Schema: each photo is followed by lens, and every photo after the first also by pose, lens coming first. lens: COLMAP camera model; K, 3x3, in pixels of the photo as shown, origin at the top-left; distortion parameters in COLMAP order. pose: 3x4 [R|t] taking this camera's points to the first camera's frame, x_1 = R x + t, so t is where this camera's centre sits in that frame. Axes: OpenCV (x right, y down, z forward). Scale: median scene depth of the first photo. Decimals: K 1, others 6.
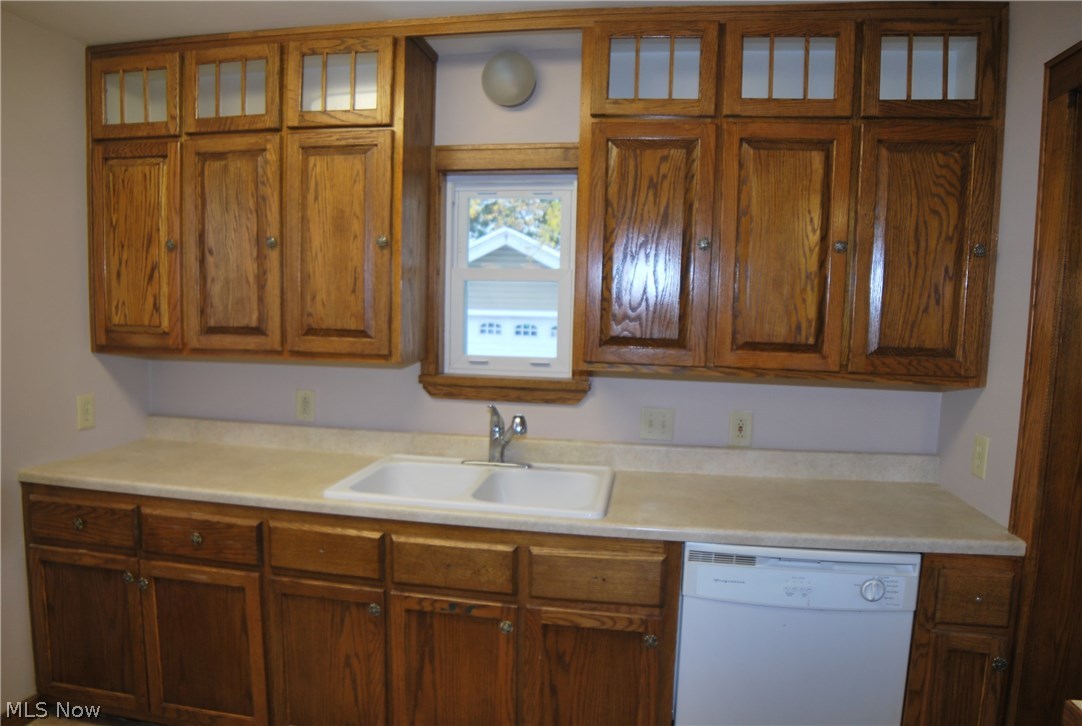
lens RADIAL K [[681.6, 0, 541.0], [0, 681.6, 363.0], [0, 0, 1]] dist [-0.083231, 0.006012]
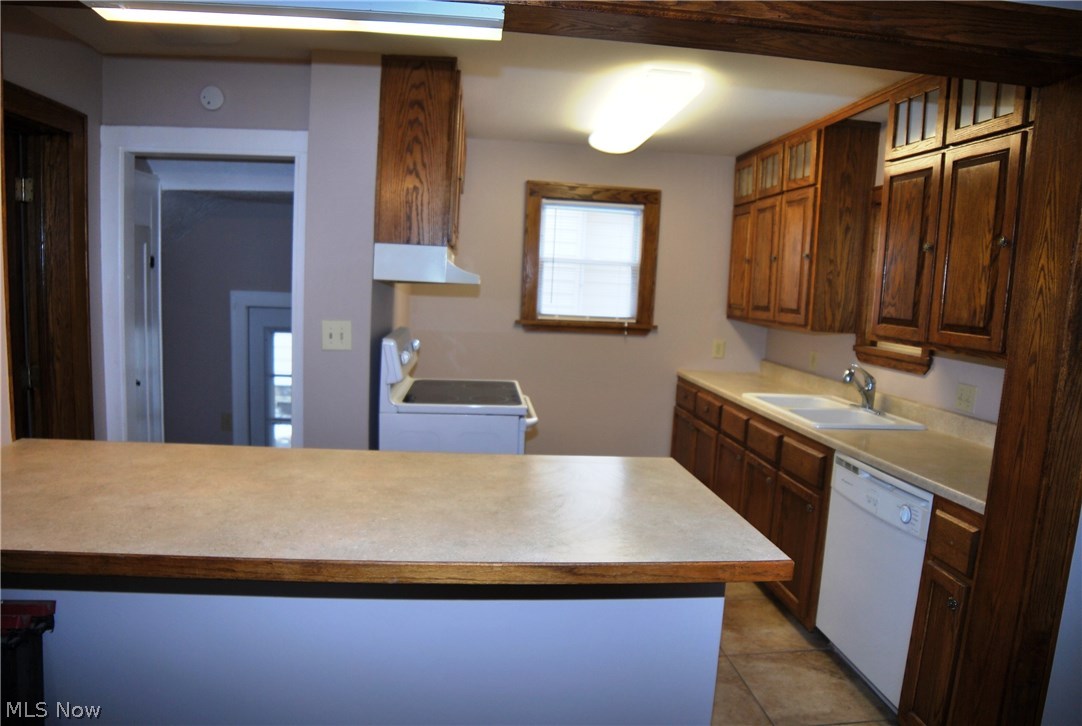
lens RADIAL K [[681.6, 0, 541.0], [0, 681.6, 363.0], [0, 0, 1]] dist [-0.083231, 0.006012]
pose [[0.267037, 0.101171, -0.958361, 1.271693], [-0.122308, 0.989990, 0.070430, 0.045700], [0.955893, 0.098407, 0.276738, -0.039813]]
